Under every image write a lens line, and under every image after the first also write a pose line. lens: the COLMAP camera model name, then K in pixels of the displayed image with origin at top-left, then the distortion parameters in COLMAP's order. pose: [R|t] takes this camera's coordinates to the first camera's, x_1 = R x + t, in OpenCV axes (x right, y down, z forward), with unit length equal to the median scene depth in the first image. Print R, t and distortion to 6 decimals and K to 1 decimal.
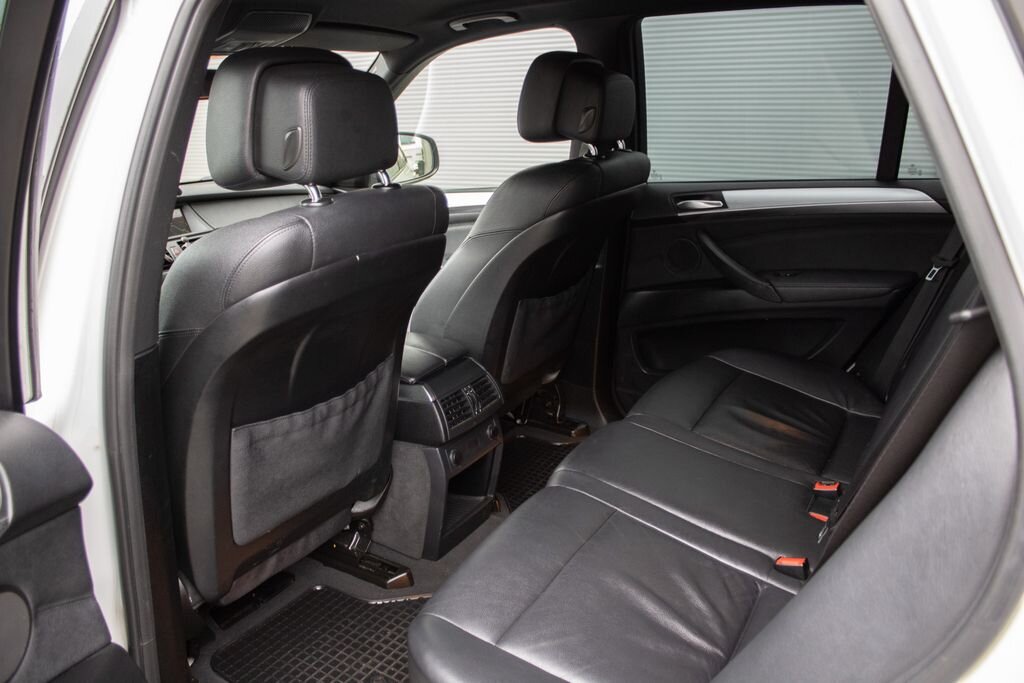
lens RADIAL K [[850.9, 0, 512.0], [0, 850.9, 341.5], [0, 0, 1]] dist [-0.160602, 0.132136]
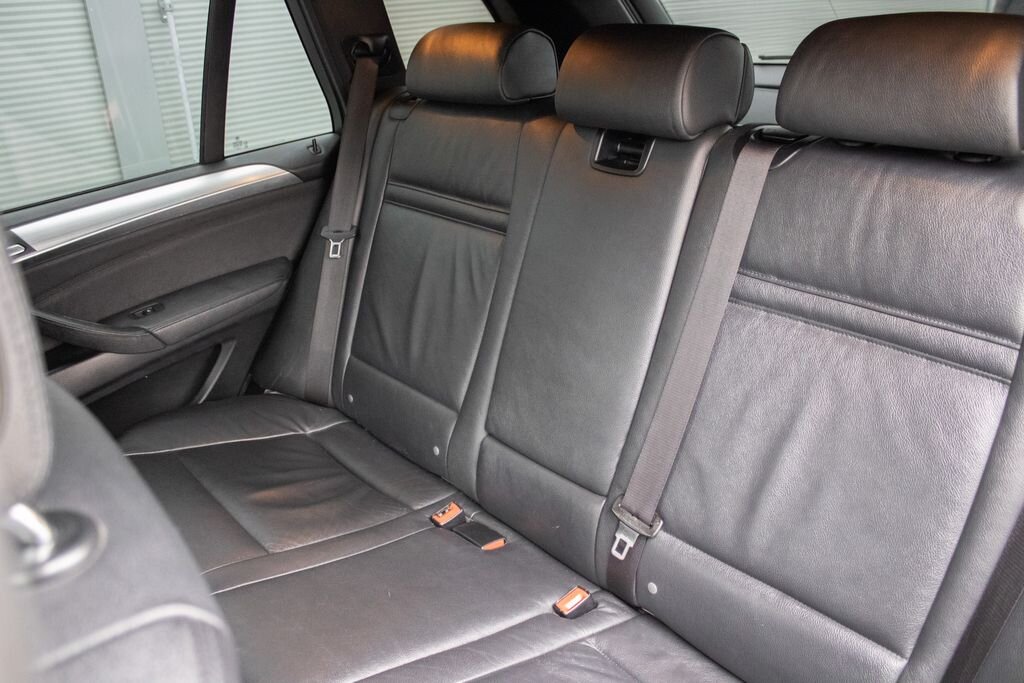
lens RADIAL K [[850.9, 0, 512.0], [0, 850.9, 341.5], [0, 0, 1]] dist [-0.160602, 0.132136]
pose [[0.317878, -0.362532, 0.876084, -0.240641], [0.312108, 0.912523, 0.264366, -0.159053], [-0.895289, 0.189397, 0.403221, 0.440995]]
